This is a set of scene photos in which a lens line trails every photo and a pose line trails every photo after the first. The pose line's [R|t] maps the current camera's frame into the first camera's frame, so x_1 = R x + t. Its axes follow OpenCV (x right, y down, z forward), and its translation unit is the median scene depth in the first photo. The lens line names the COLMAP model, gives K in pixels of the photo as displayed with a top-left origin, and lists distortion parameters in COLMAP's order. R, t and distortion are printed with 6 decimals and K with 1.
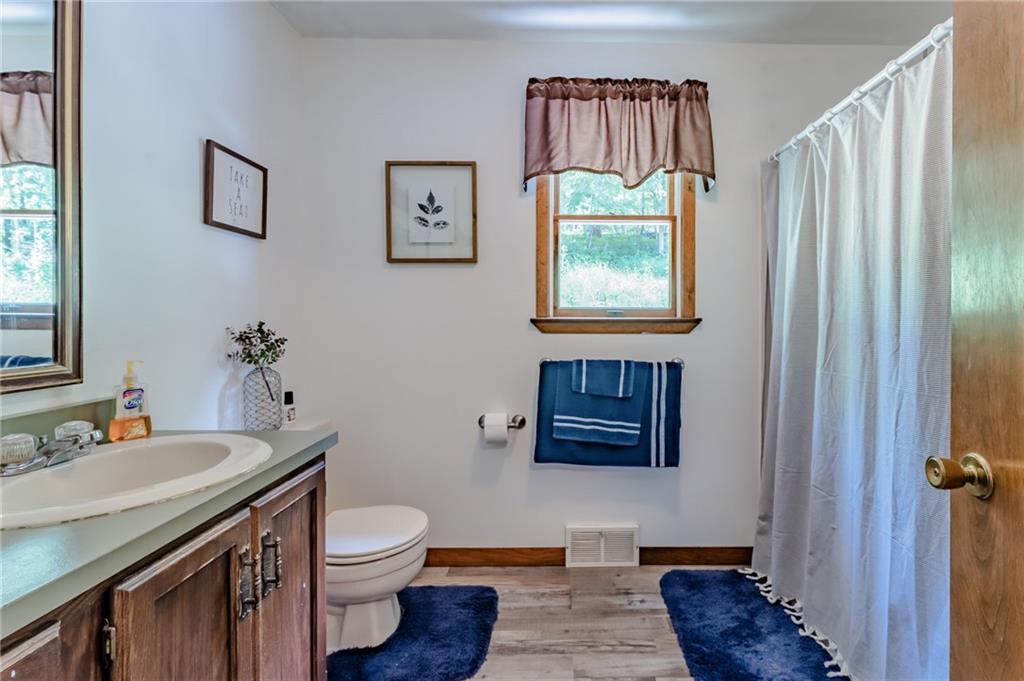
lens RADIAL K [[456.1, 0, 545.1], [0, 456.1, 324.8], [0, 0, 1]] dist [0.000679, -0.000243]
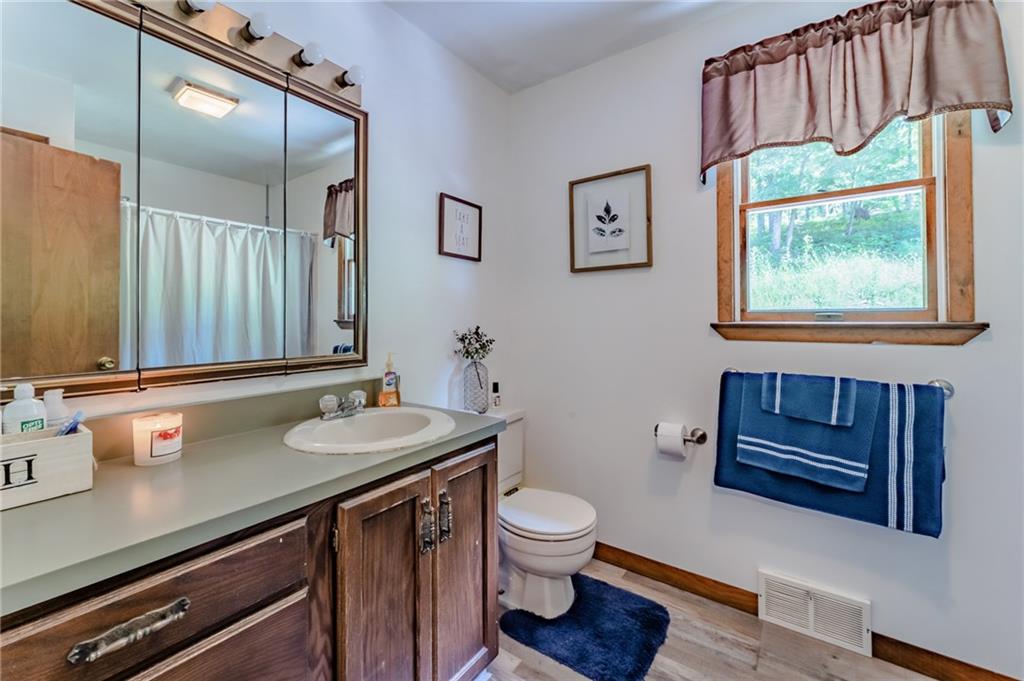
lens RADIAL K [[426.5, 0, 515.0], [0, 426.5, 319.6], [0, 0, 1]] dist [0.001024, -0.000098]
pose [[0.802202, -0.005500, -0.597027, 0.168438], [-0.005102, 0.999858, -0.016067, -0.005935], [0.597031, 0.015936, 0.802060, 0.095381]]
